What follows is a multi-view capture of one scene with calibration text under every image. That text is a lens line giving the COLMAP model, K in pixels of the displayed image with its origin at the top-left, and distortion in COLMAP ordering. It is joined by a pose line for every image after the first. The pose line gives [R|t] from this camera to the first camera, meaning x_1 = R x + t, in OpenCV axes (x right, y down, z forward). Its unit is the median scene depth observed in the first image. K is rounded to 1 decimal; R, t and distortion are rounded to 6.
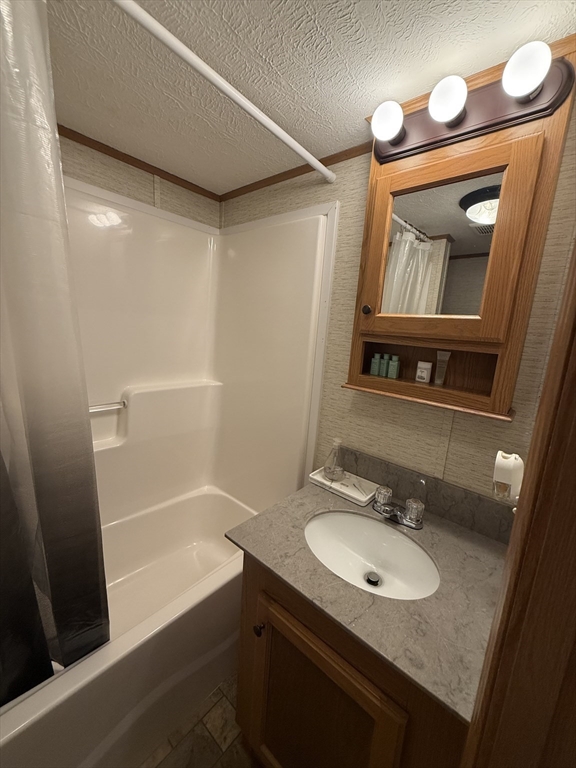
lens RADIAL K [[305.9, 0, 290.2], [0, 305.9, 382.8], [0, 0, 1]] dist [0.003615, -0.000790]
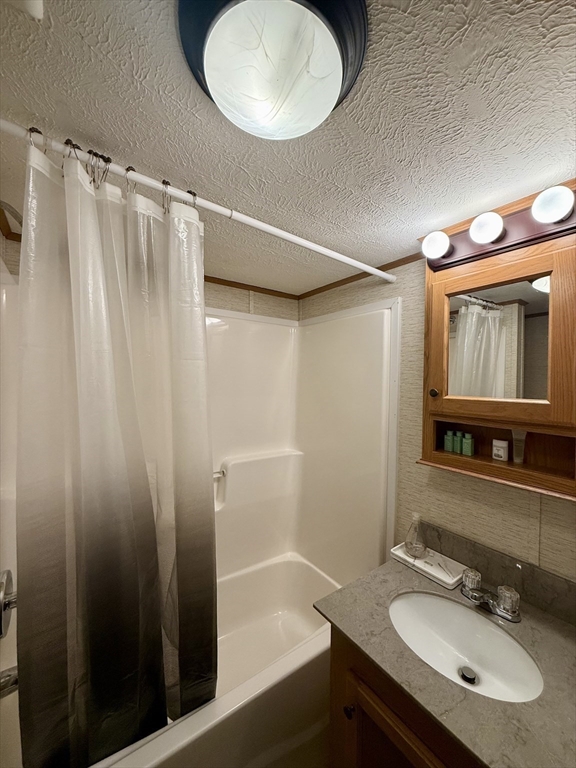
lens RADIAL K [[305.9, 0, 290.2], [0, 305.9, 382.8], [0, 0, 1]] dist [0.003615, -0.000790]
pose [[0.971603, -0.054017, -0.230368, 0.002385], [0.011895, 0.983513, -0.180448, -0.077654], [0.236317, 0.172583, 0.956227, -0.178161]]
